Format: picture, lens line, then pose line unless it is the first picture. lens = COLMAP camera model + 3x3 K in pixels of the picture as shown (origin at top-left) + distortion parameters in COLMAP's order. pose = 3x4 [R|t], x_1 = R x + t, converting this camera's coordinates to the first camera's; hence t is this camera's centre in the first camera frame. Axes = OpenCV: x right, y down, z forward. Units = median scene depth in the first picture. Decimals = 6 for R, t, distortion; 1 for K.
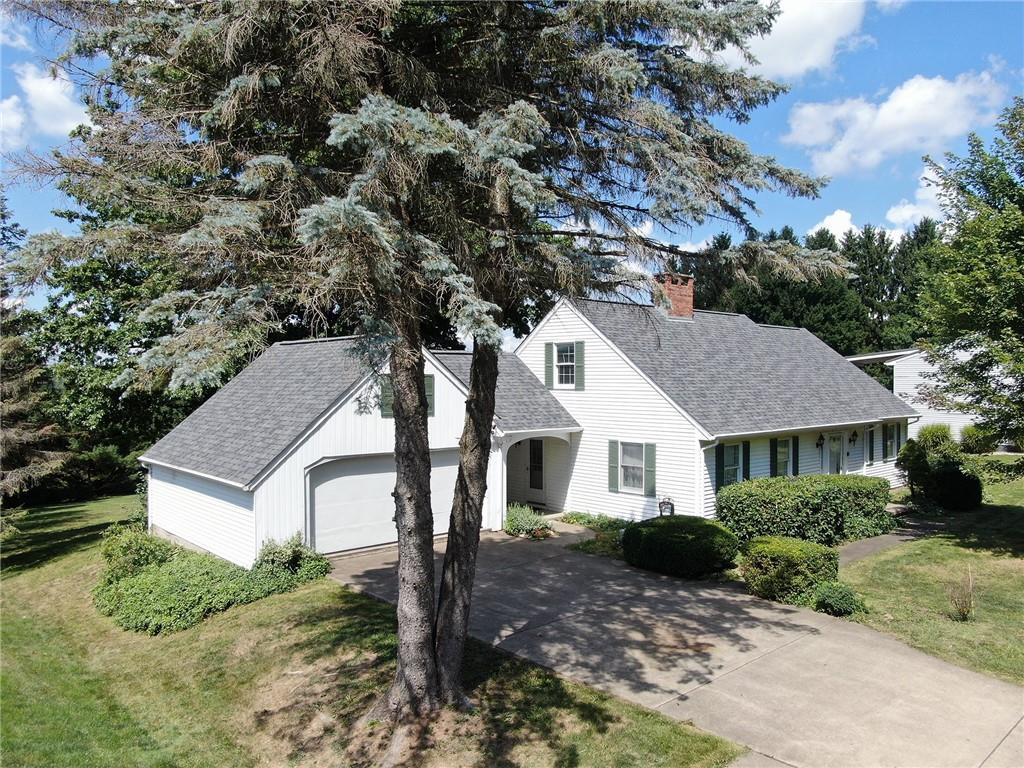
lens RADIAL K [[739.2, 0, 510.4], [0, 739.2, 383.9], [0, 0, 1]] dist [-0.024141, 0.001750]
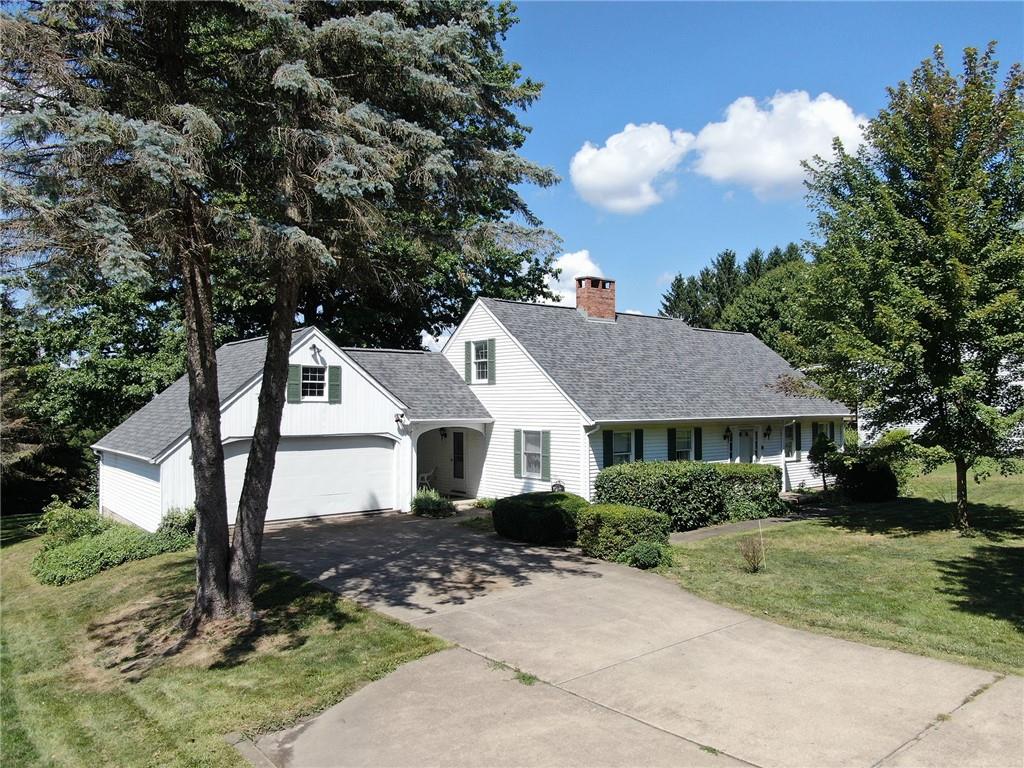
lens RADIAL K [[739.2, 0, 512.1], [0, 739.2, 387.6], [0, 0, 1]] dist [-0.024141, 0.001750]
pose [[0.998820, -0.003341, -0.048460, 0.186779], [0.002043, 0.999638, -0.026811, 0.045073], [0.048532, 0.026680, 0.998465, -0.076550]]
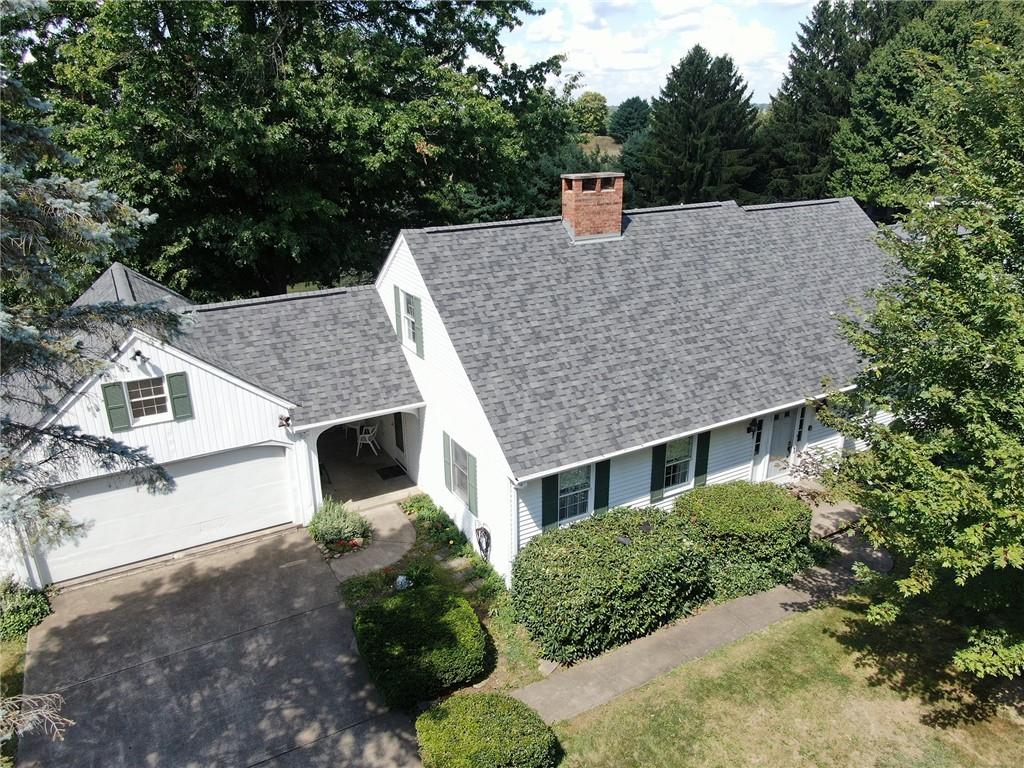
lens RADIAL K [[739.2, 0, 517.3], [0, 739.2, 384.3], [0, 0, 1]] dist [-0.024141, 0.001750]
pose [[0.977505, 0.065139, -0.200600, 0.376342], [0.008890, 0.937543, 0.347757, -0.252401], [0.210724, -0.341717, 0.915874, 0.311388]]
